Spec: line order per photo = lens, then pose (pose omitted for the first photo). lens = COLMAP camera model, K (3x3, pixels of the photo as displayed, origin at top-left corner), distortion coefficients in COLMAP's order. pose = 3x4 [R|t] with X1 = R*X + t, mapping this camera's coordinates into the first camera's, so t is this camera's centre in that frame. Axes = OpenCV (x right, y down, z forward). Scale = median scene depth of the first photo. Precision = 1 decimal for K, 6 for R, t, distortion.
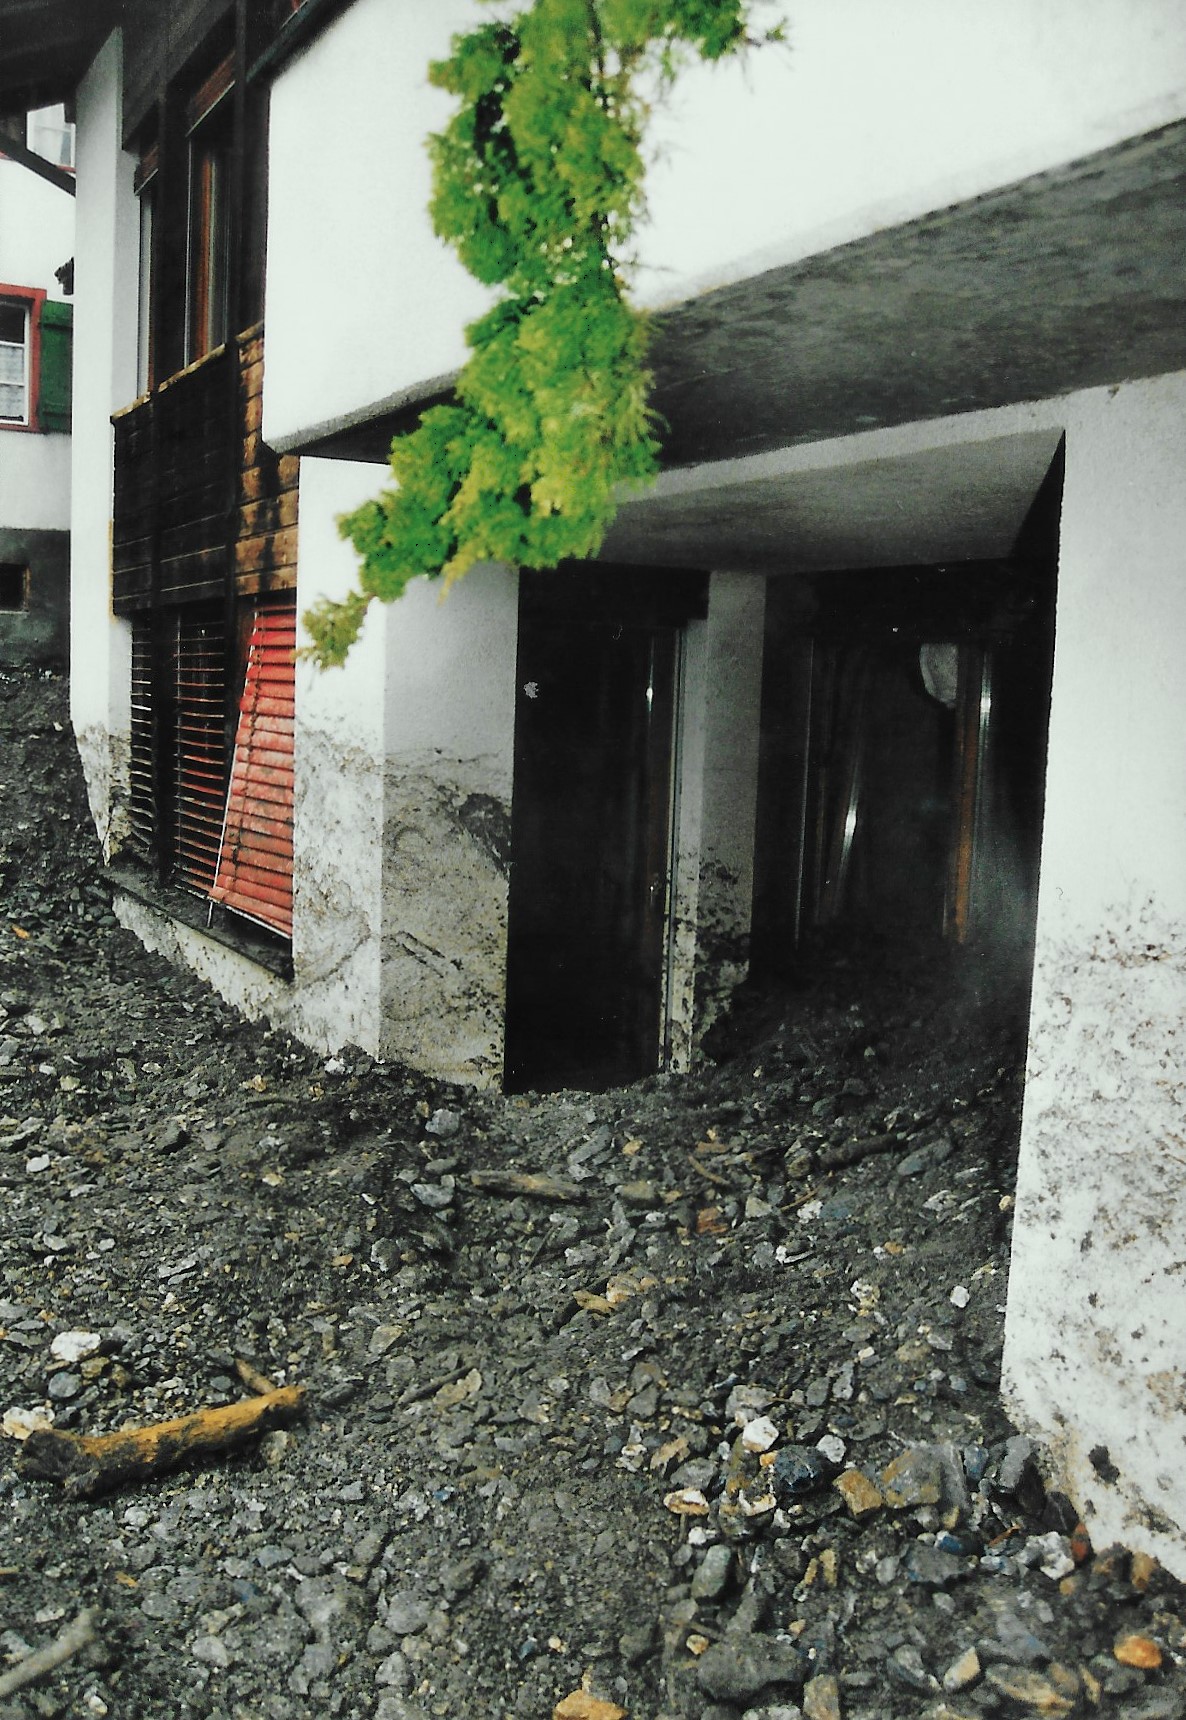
lens RADIAL K [[1511.8, 0, 593.0], [0, 1511.8, 860.0], [0, 0, 1]] dist [-0.090610, 0.001346]
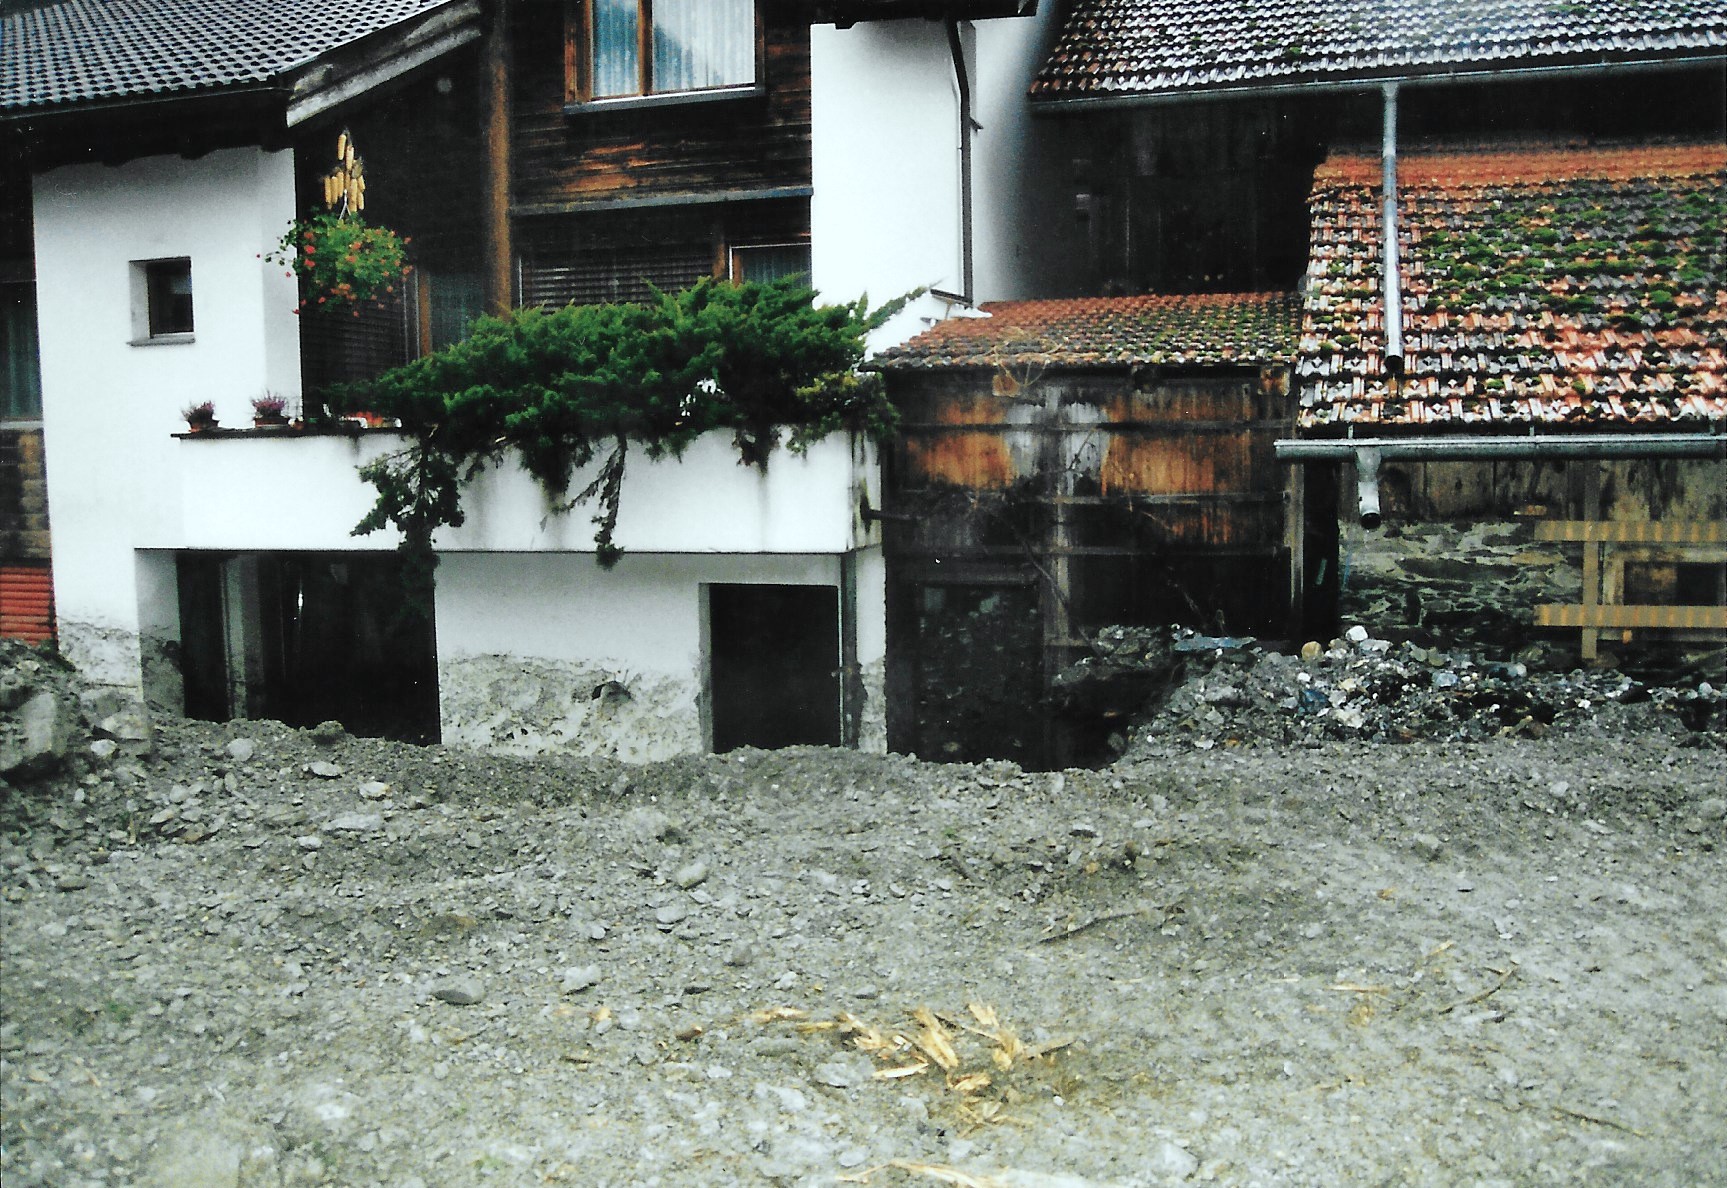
lens RADIAL K [[1517.9, 0, 863.5], [0, 1517.9, 594.0], [0, 0, 1]] dist [-0.090610, 0.001346]
pose [[0.722841, -0.110425, 0.682134, -0.914053], [0.110889, 0.992892, 0.043225, -0.100340], [-0.682059, 0.044396, 0.729948, -1.575086]]
